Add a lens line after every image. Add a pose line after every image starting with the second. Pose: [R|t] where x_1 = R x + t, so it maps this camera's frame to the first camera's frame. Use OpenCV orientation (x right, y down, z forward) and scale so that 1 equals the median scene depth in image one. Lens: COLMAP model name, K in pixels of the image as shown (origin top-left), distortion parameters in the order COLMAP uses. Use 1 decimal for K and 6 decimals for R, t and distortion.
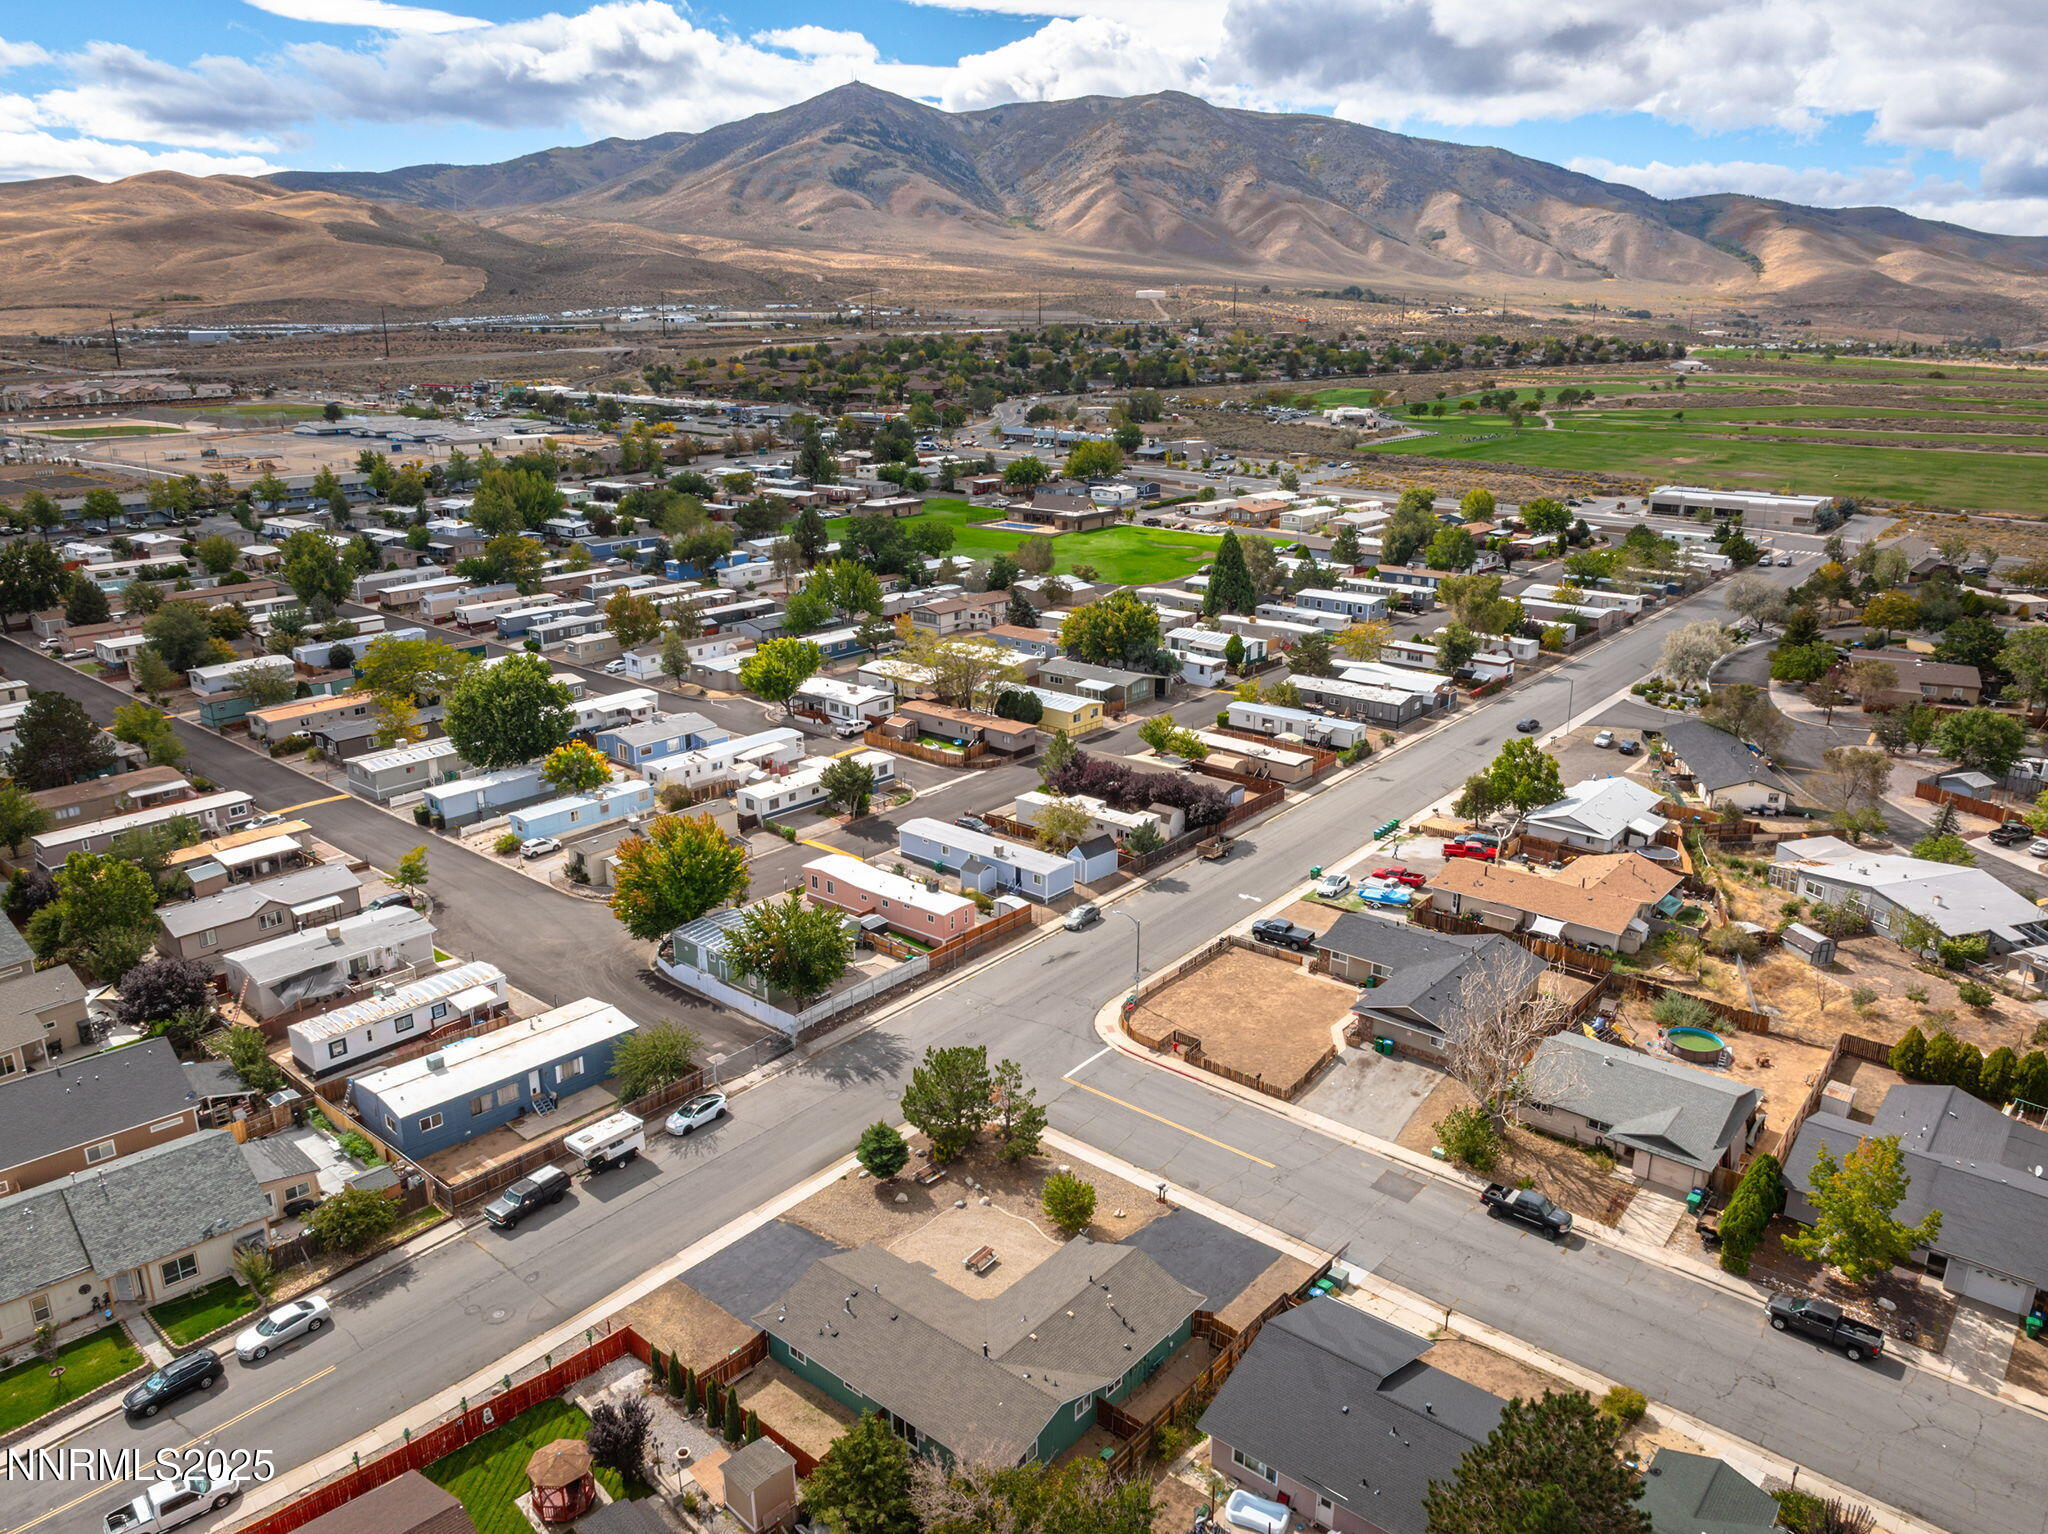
lens RADIAL K [[1443.9, 0, 1023.0], [0, 1443.9, 757.5], [0, 0, 1]] dist [-0.029958, 0.014829]
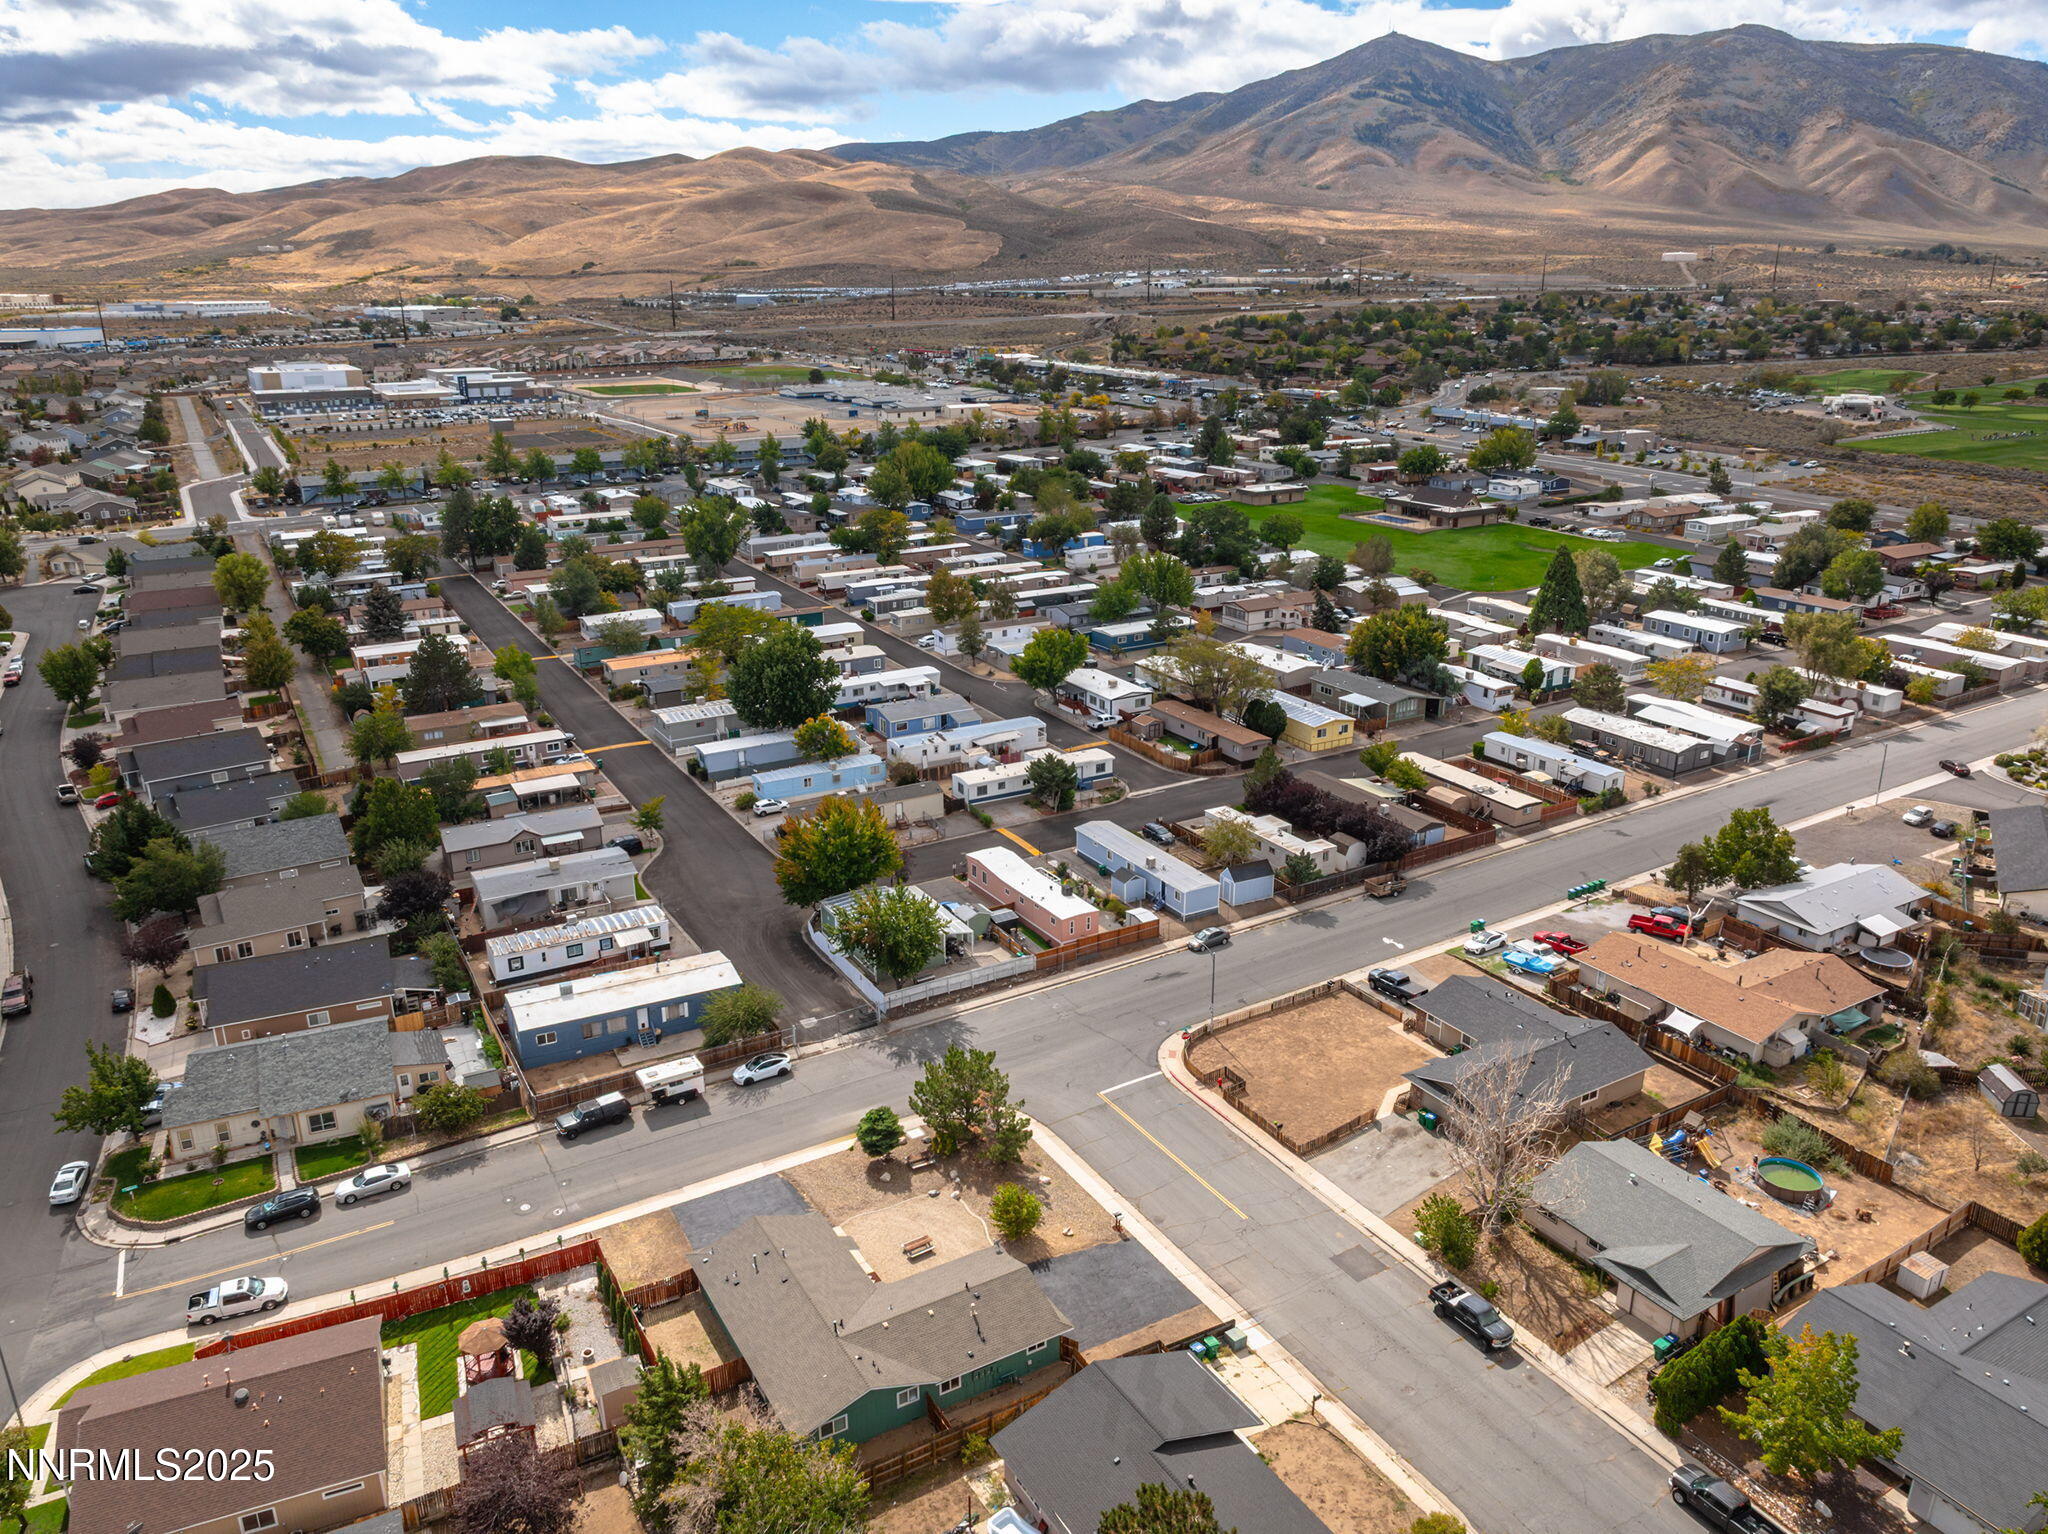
lens RADIAL K [[1443.9, 0, 1023.1], [0, 1443.9, 759.5], [0, 0, 1]] dist [-0.029958, 0.014829]
pose [[0.942396, 0.102178, -0.318513, 0.158601], [-0.093370, 0.994709, 0.042843, -0.032139], [0.321205, -0.010636, 0.946950, -0.000571]]
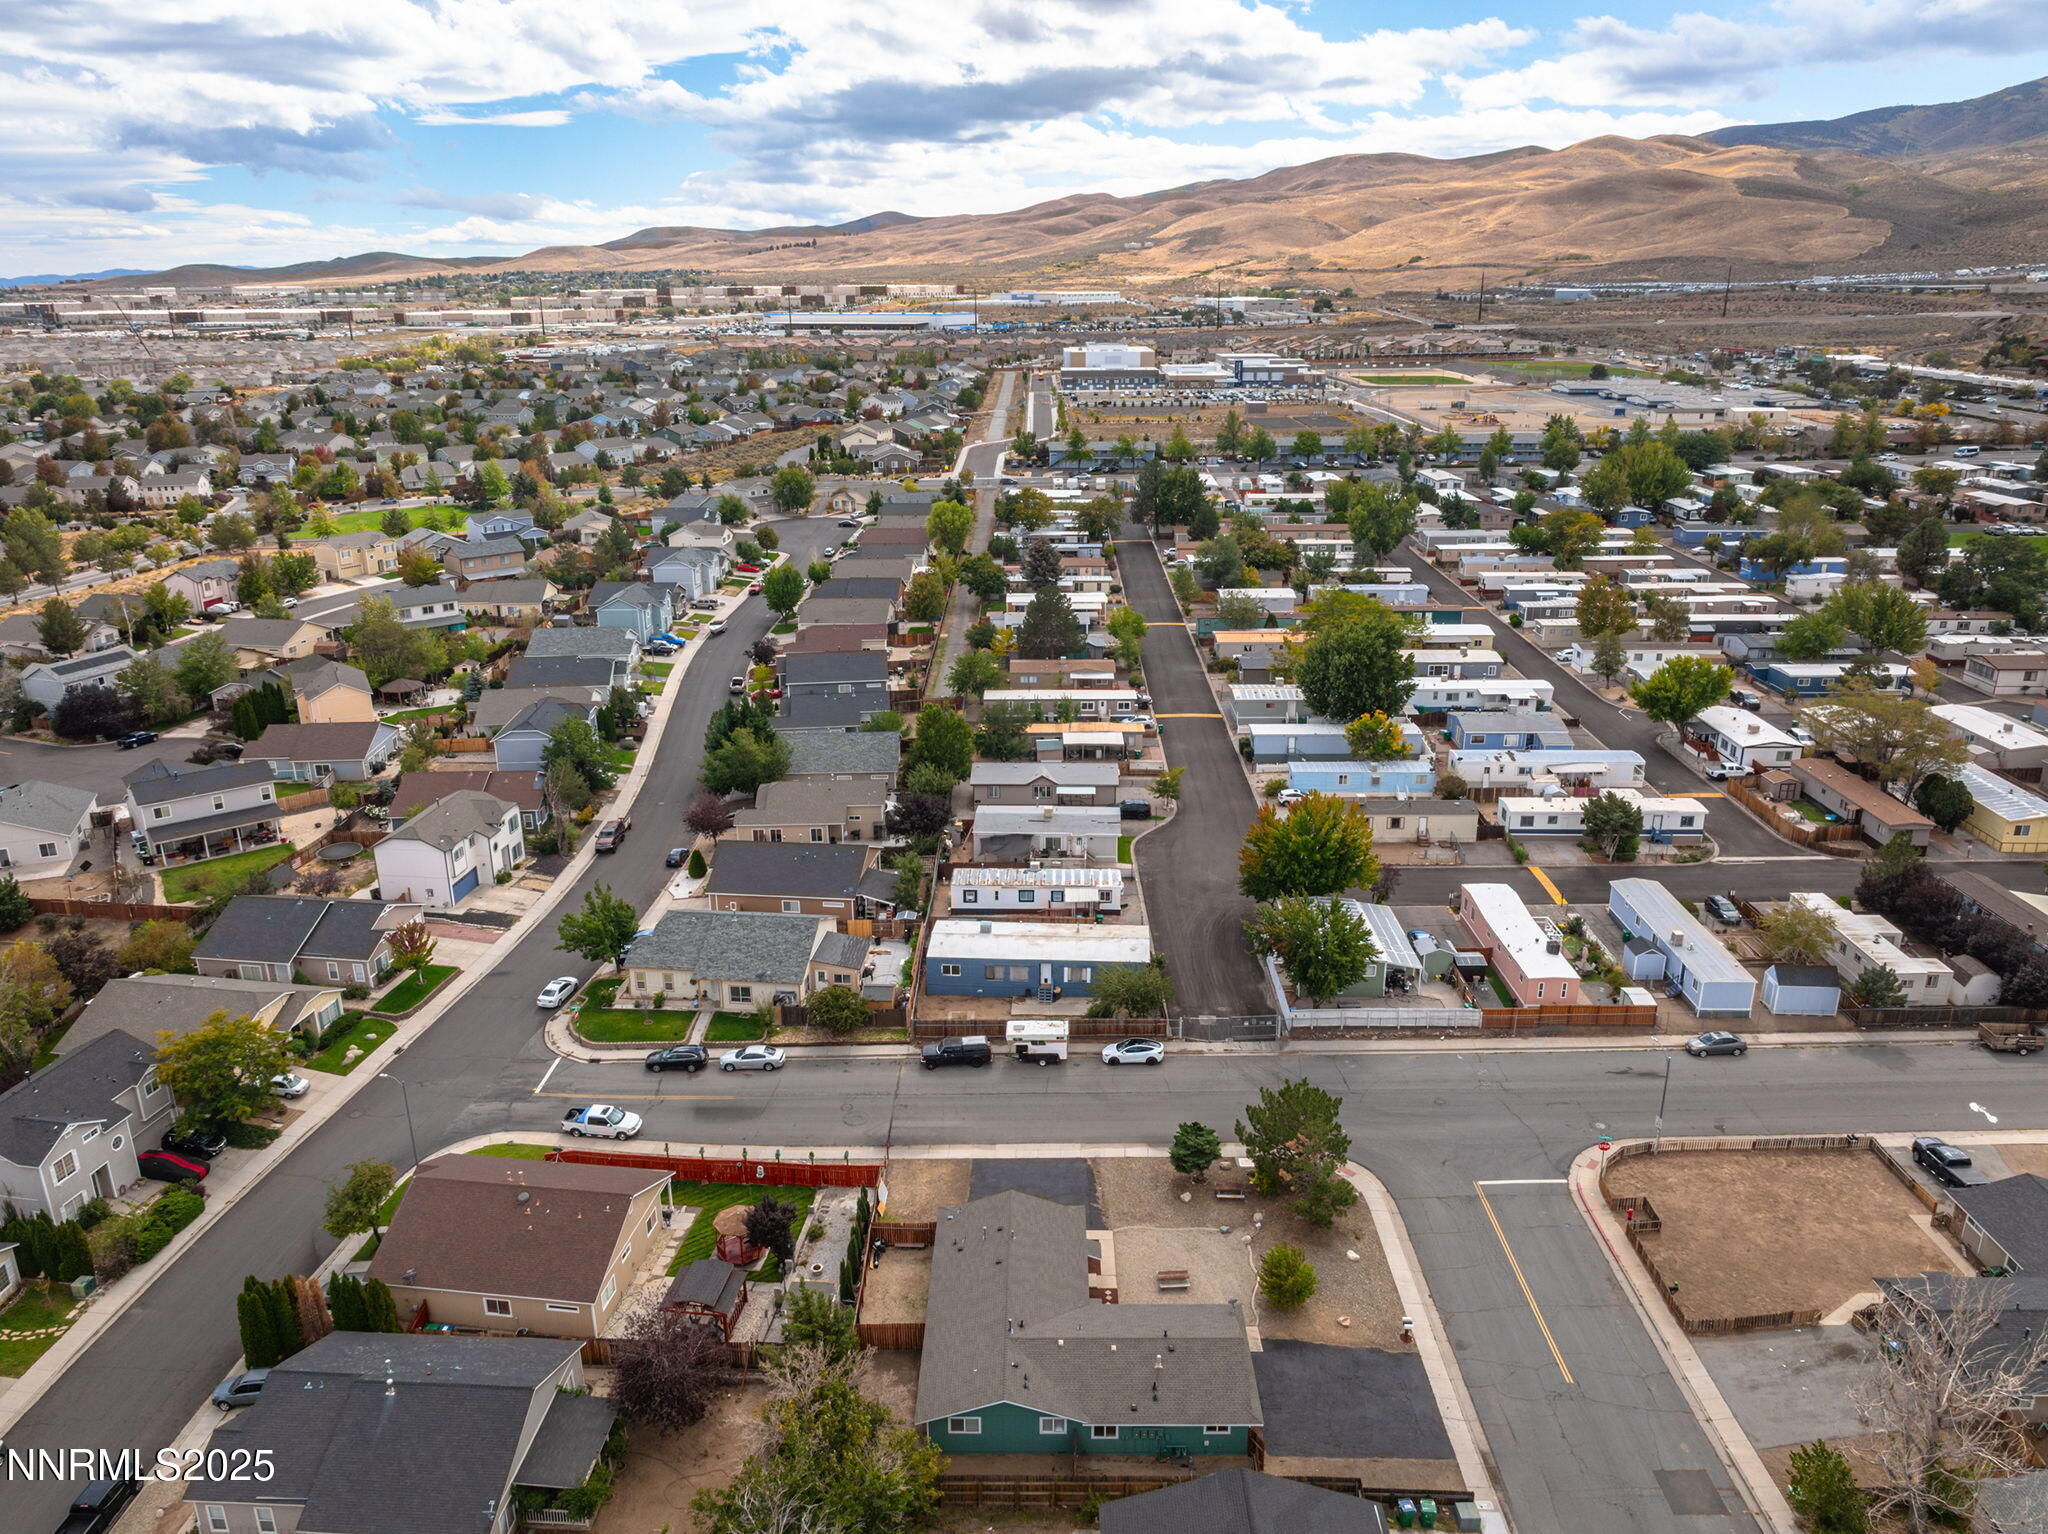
lens RADIAL K [[1443.9, 0, 1022.4], [0, 1443.9, 760.7], [0, 0, 1]] dist [-0.029958, 0.014829]
pose [[0.633573, 0.238520, -0.735998, 0.244961], [-0.216171, 0.967980, 0.127612, -0.044490], [0.742870, 0.078250, 0.664847, 0.106568]]
